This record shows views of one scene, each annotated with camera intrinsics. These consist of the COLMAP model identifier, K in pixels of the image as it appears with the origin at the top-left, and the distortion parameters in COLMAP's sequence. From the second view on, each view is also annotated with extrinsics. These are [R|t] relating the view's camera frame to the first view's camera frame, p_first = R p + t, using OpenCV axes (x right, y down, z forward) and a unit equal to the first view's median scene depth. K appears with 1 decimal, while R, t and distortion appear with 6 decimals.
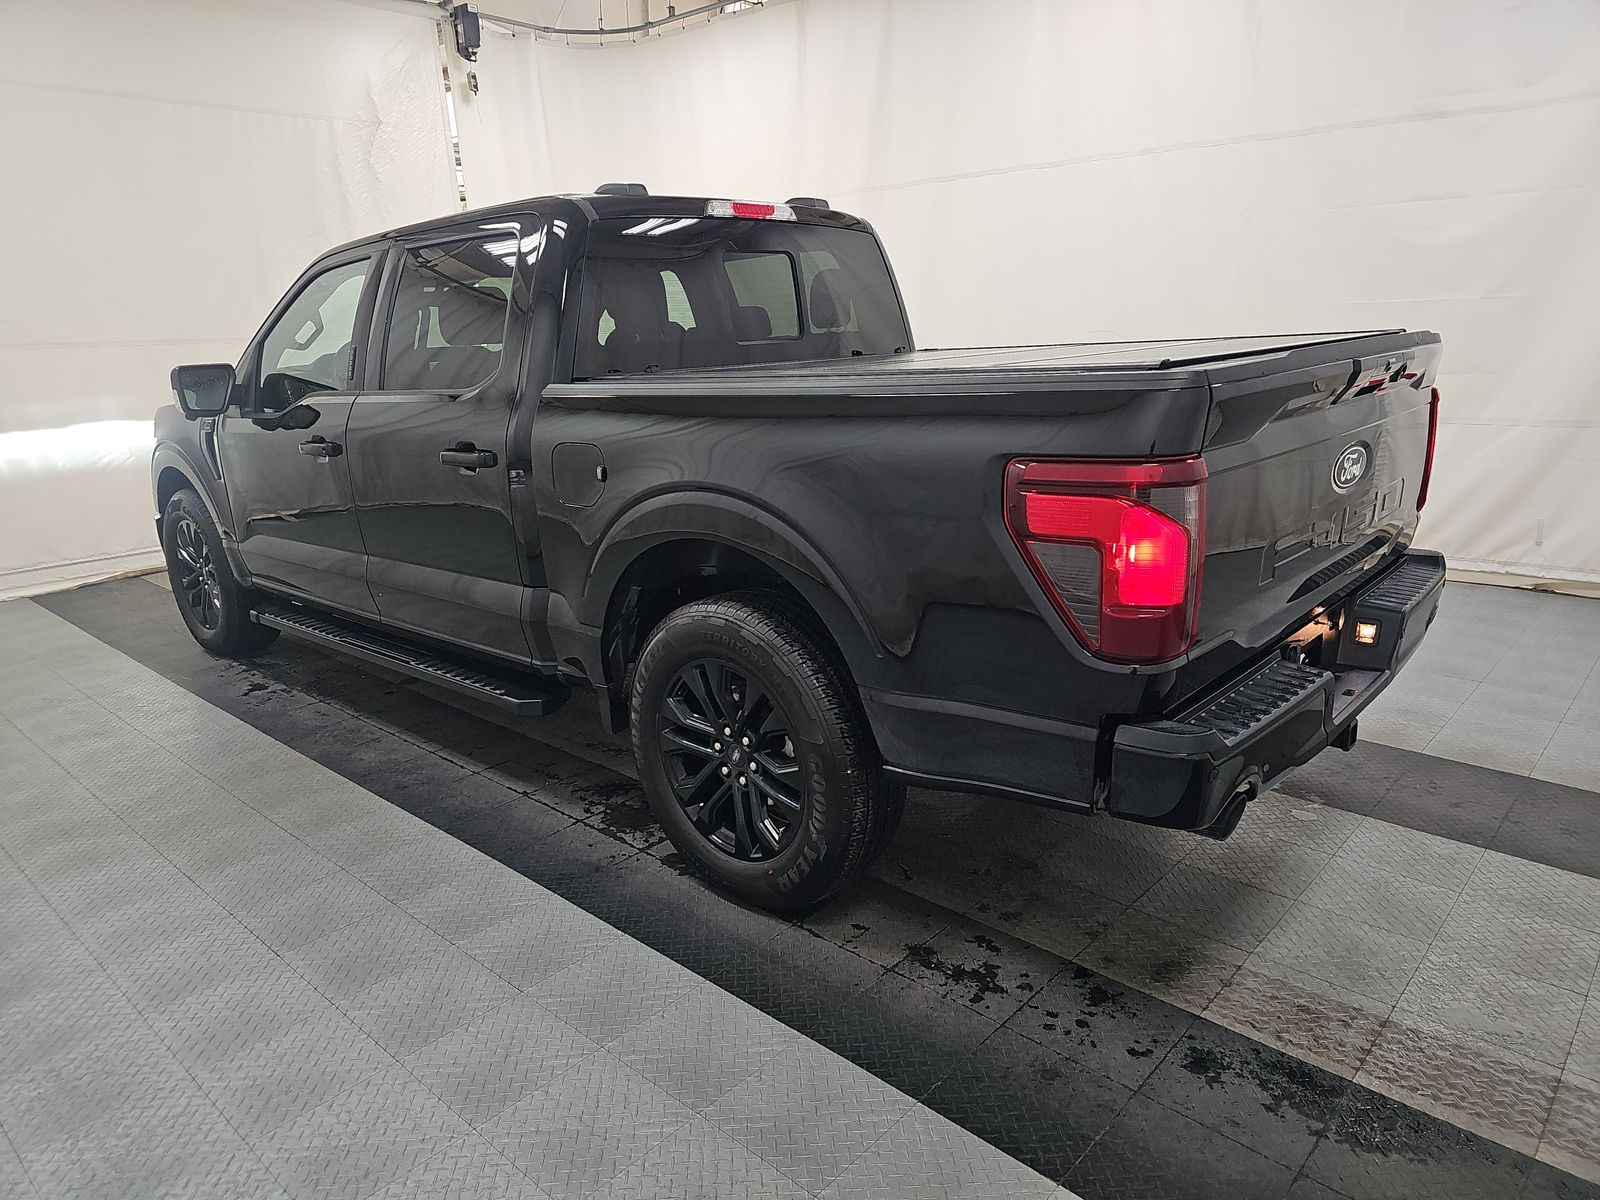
lens RADIAL K [[1070.3, 0, 800.0], [0, 1070.3, 600.0], [0, 0, 1]] dist [-0.003180, -0.000082]
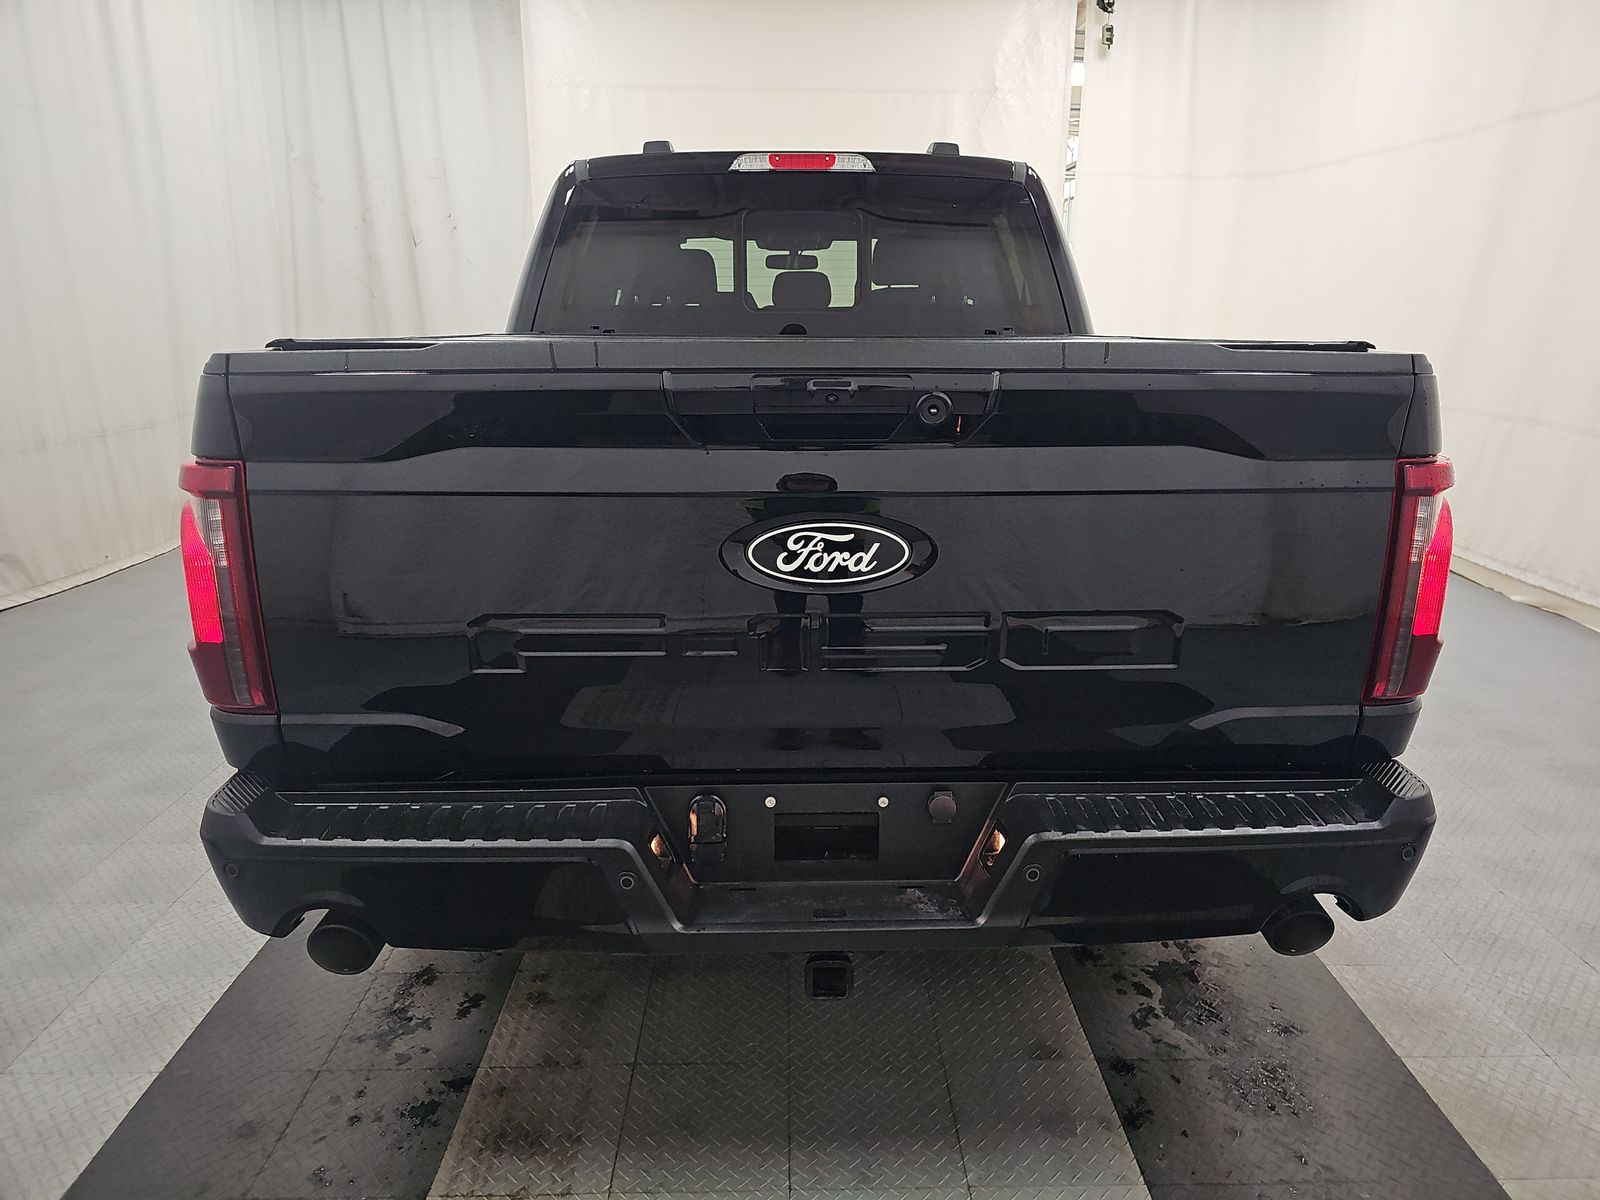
lens RADIAL K [[1070.3, 0, 800.0], [0, 1070.3, 600.0], [0, 0, 1]] dist [-0.003180, -0.000082]
pose [[0.694033, 0.217767, -0.686219, 0.660739], [-0.199003, 0.974048, 0.107838, -0.110897], [0.691893, 0.061716, 0.719357, 0.399837]]
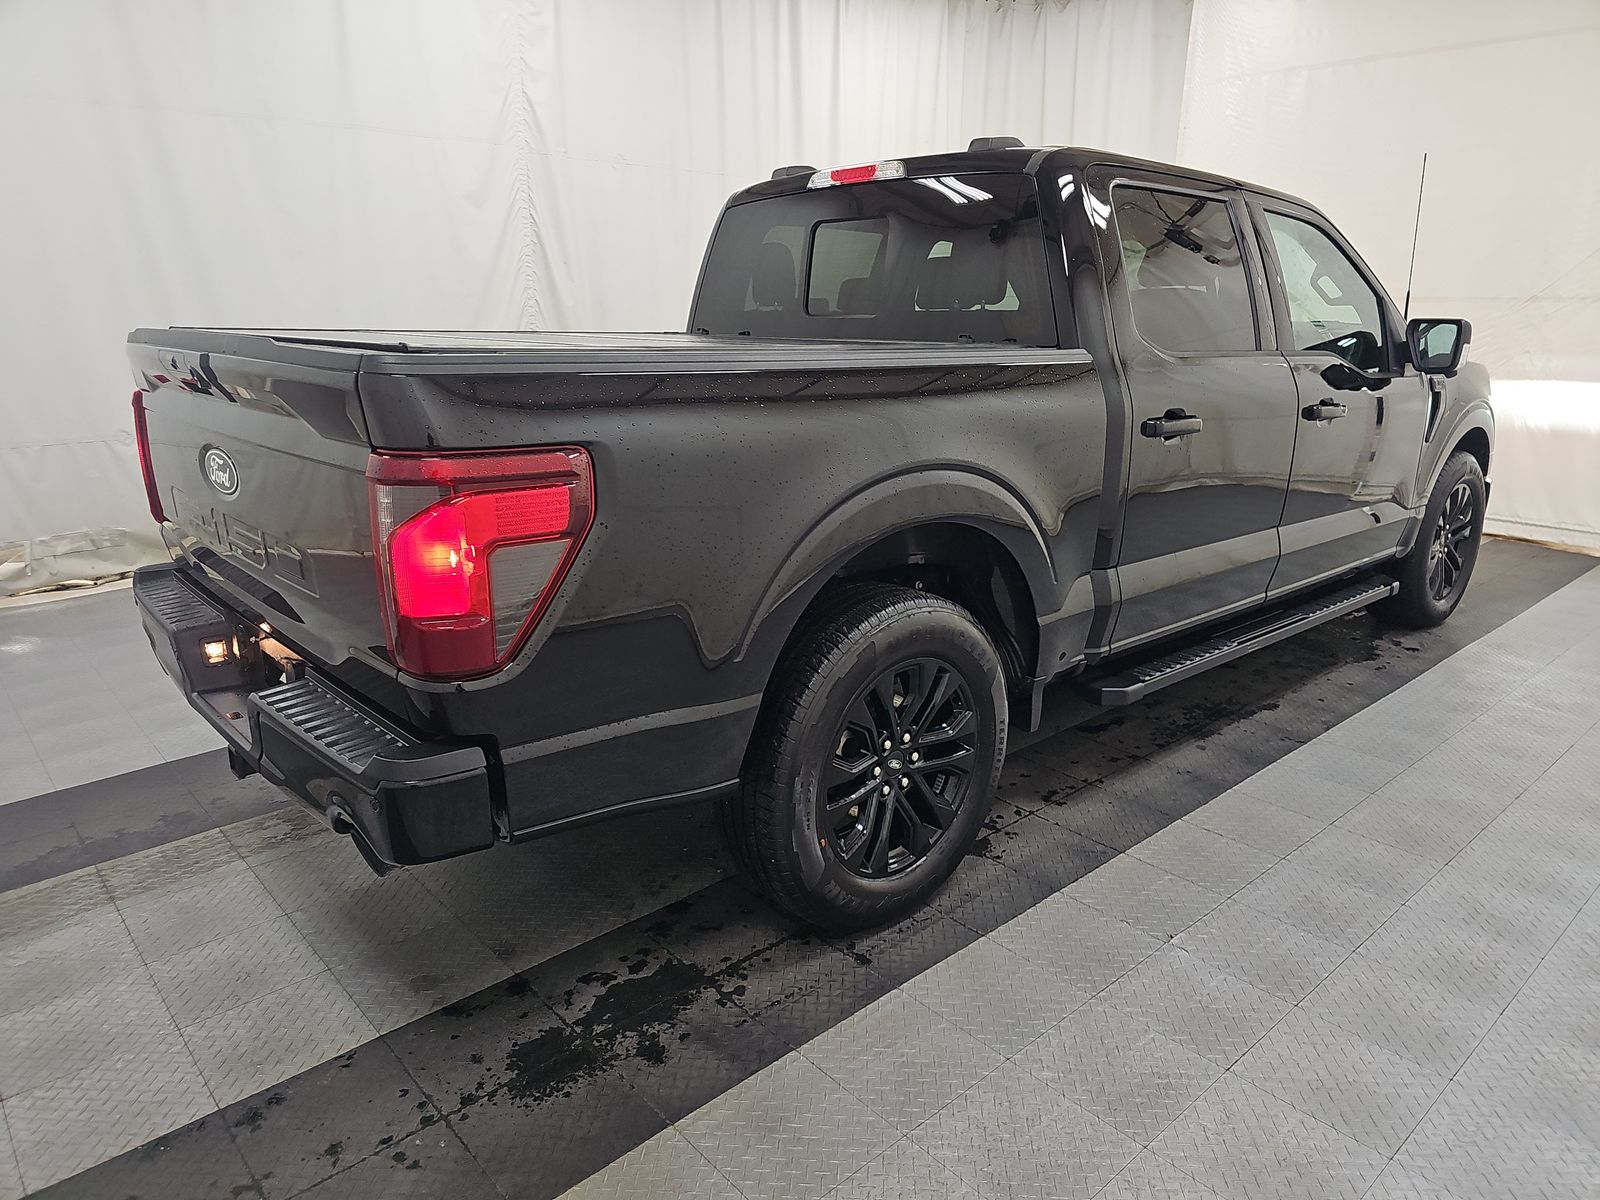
lens RADIAL K [[1067.2, 0, 800.4], [0, 1067.2, 623.9], [0, 0, 1]] dist [-0.006065, -0.001395]
pose [[-0.079069, 0.307447, -0.948275, 0.991171], [-0.253581, 0.913758, 0.317400, -0.299427], [0.964077, 0.265561, 0.005713, 1.090536]]
